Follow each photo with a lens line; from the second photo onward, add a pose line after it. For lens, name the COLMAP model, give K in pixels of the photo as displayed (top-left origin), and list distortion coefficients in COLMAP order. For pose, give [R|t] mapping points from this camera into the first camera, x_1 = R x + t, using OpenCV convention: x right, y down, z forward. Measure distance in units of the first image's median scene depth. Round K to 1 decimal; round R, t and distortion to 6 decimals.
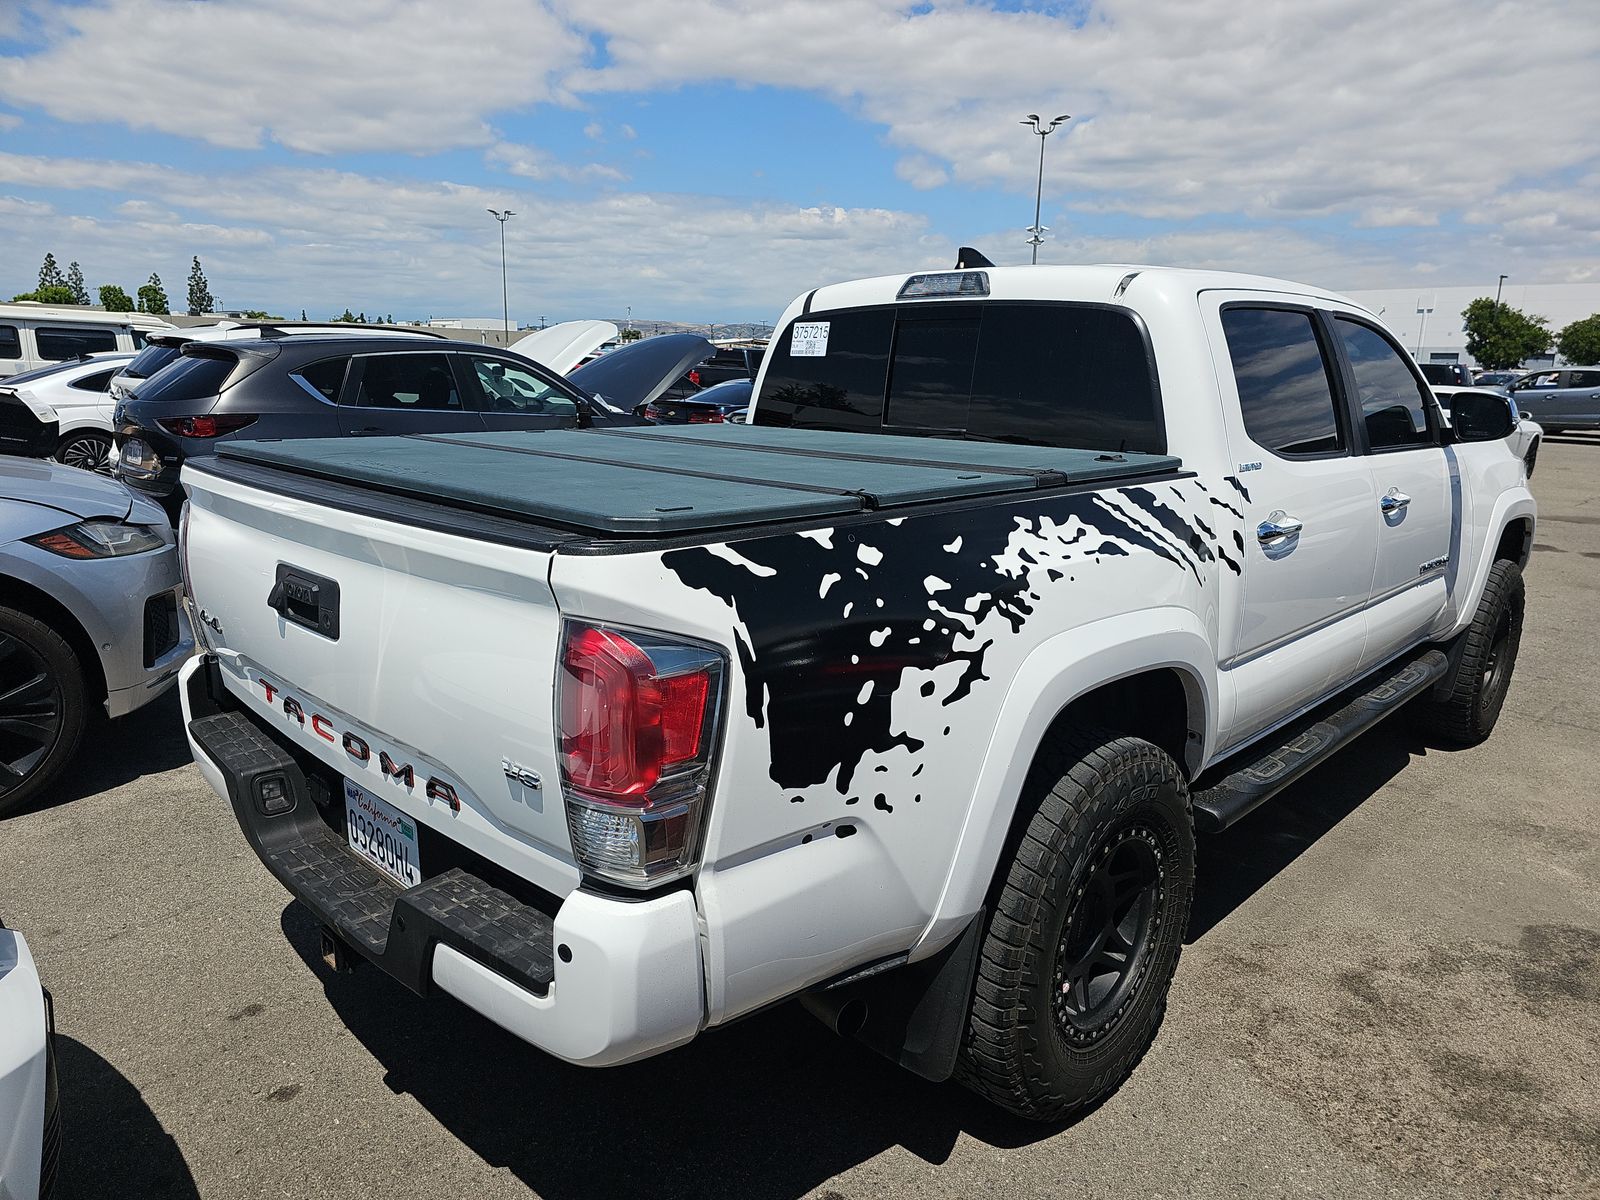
lens RADIAL K [[1044.7, 0, 797.1], [0, 1044.7, 619.8], [0, 0, 1]] dist [0.048035, -0.046363]
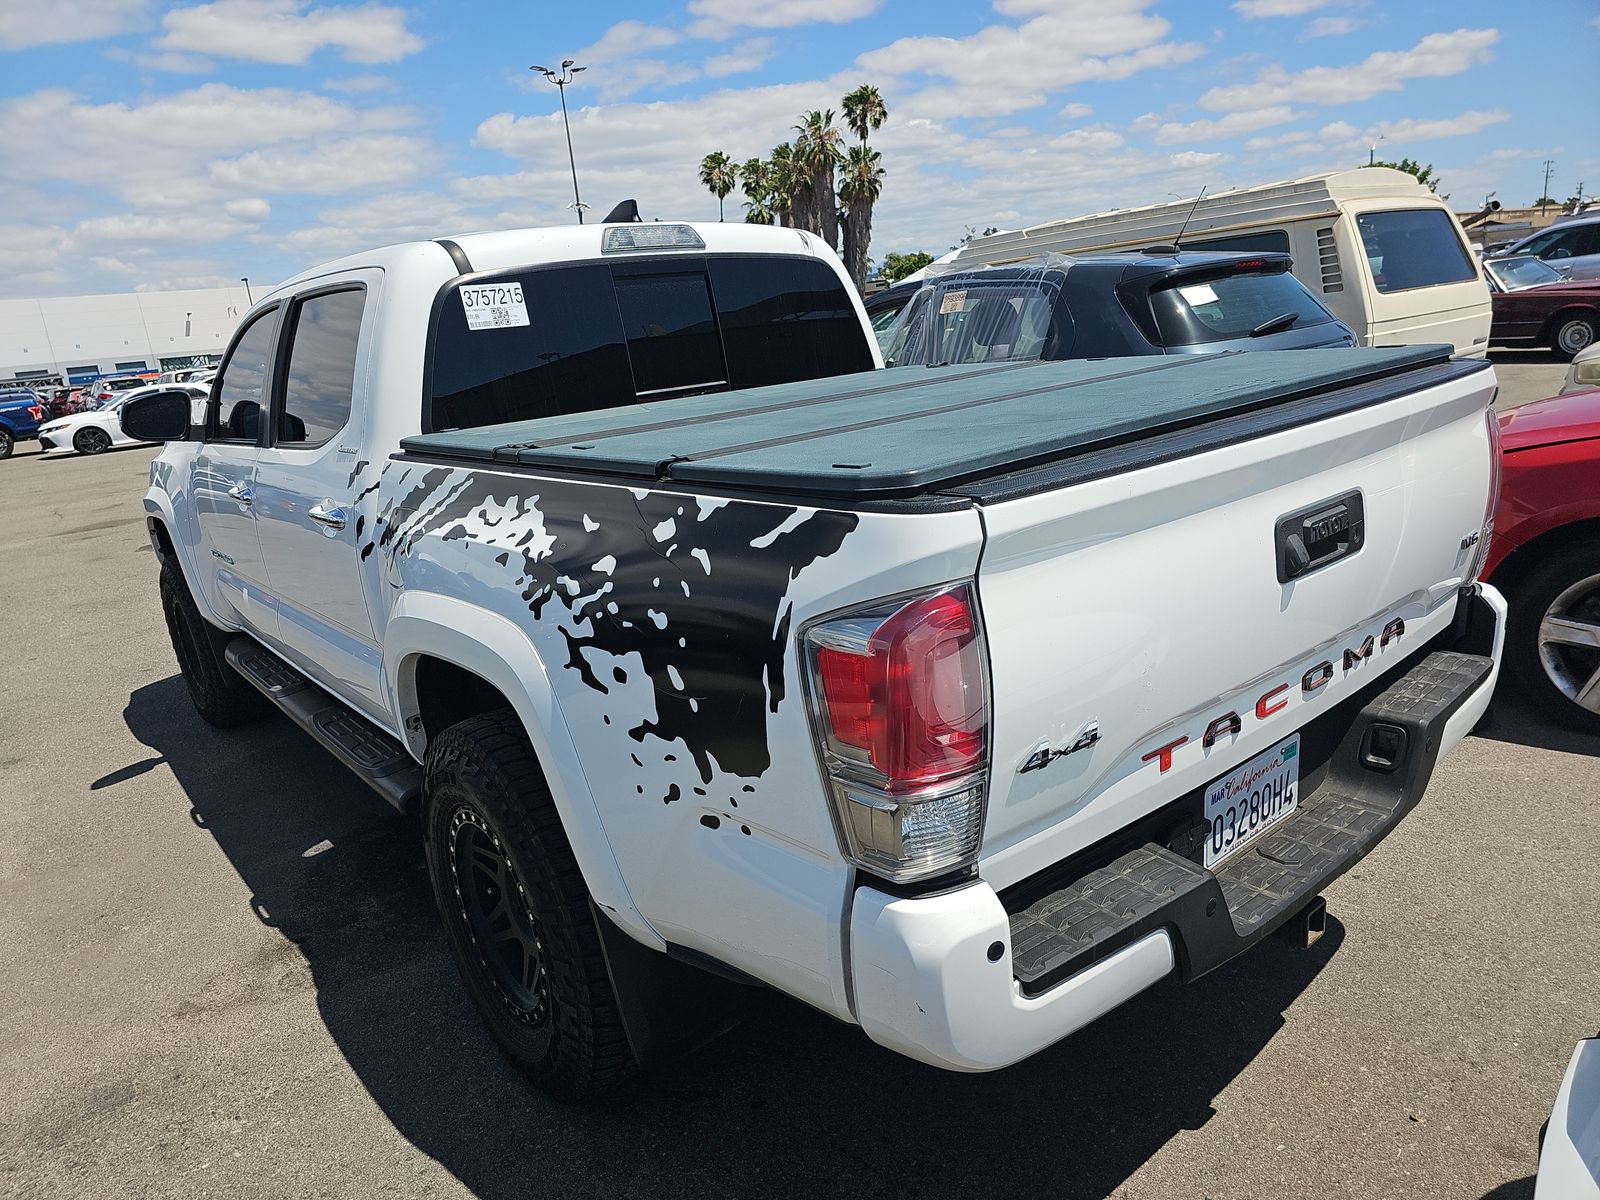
lens RADIAL K [[1044.7, 0, 797.1], [0, 1044.7, 619.8], [0, 0, 1]] dist [0.048035, -0.046363]
pose [[0.111584, -0.297627, 0.948139, -0.751857], [0.328417, 0.911533, 0.247486, -0.172853], [-0.937919, 0.283769, 0.199459, 0.691158]]
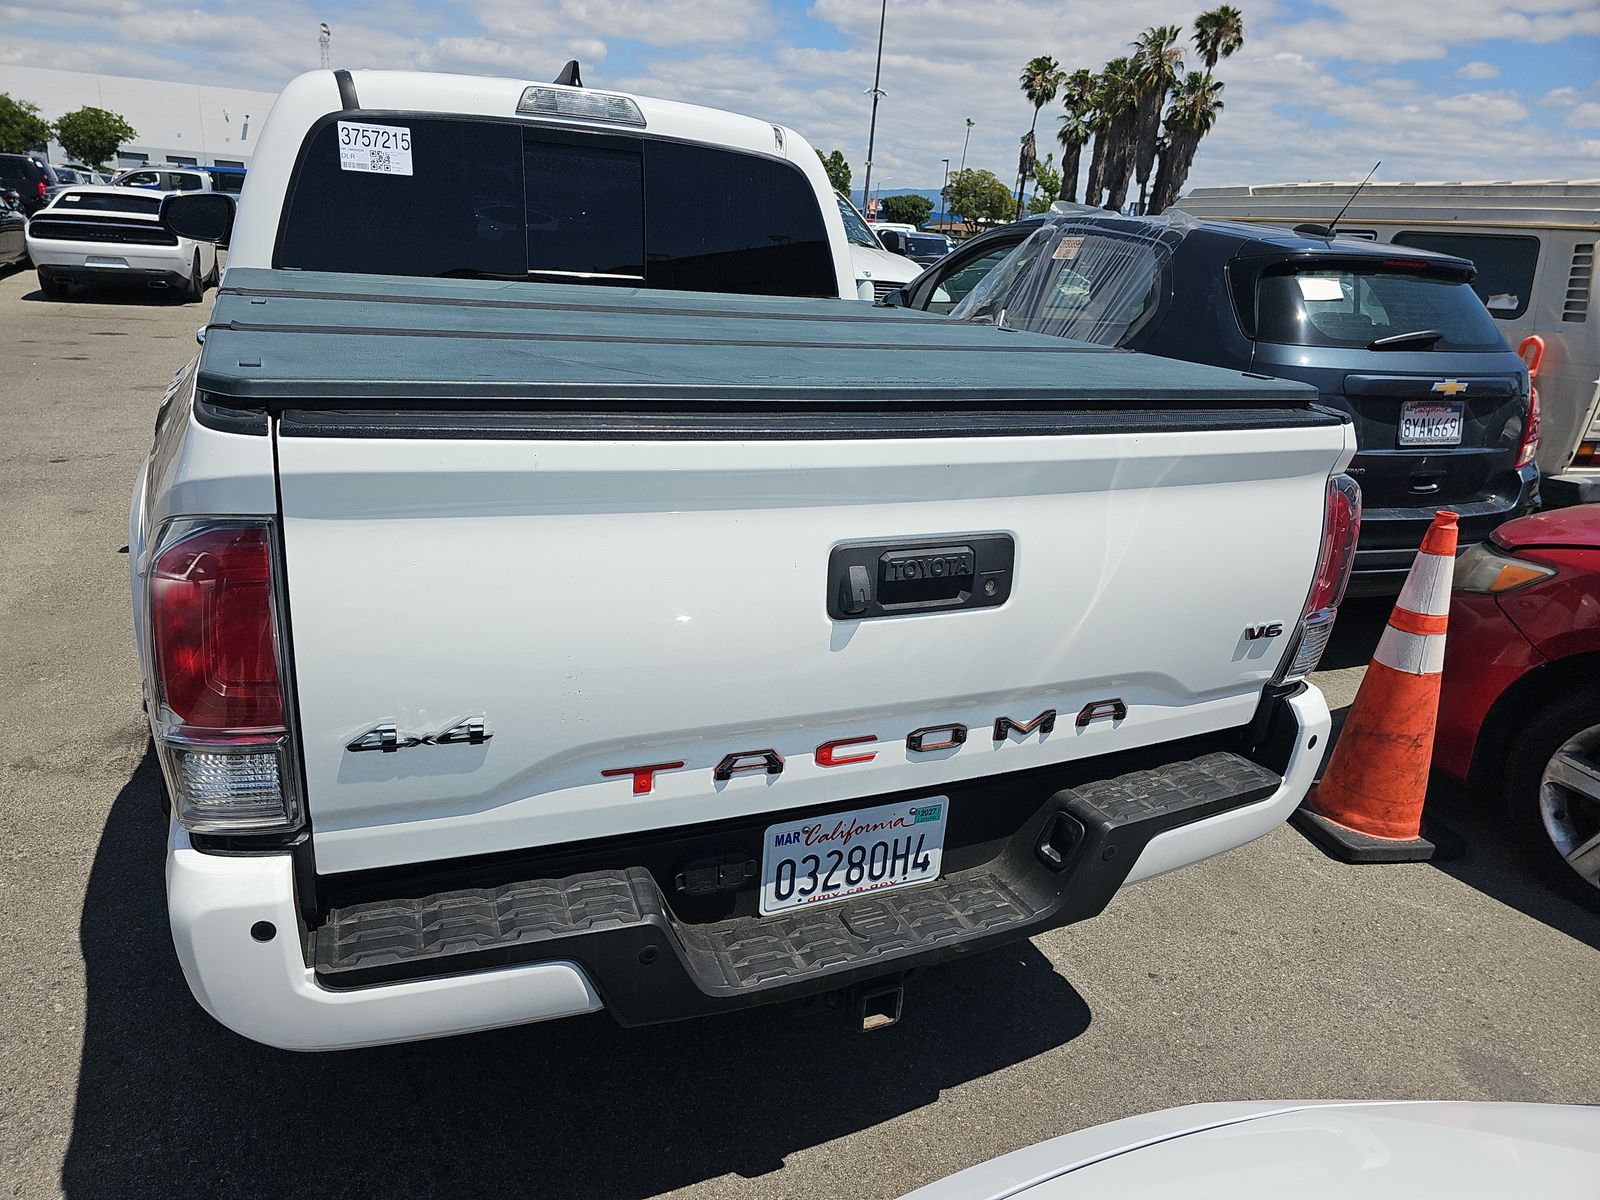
lens RADIAL K [[1044.7, 0, 797.1], [0, 1044.7, 619.8], [0, 0, 1]] dist [0.048035, -0.046363]
pose [[0.361622, -0.314089, 0.877825, -0.627794], [0.153187, 0.948765, 0.276366, -0.110951], [-0.919654, 0.034531, 0.391209, 0.439444]]
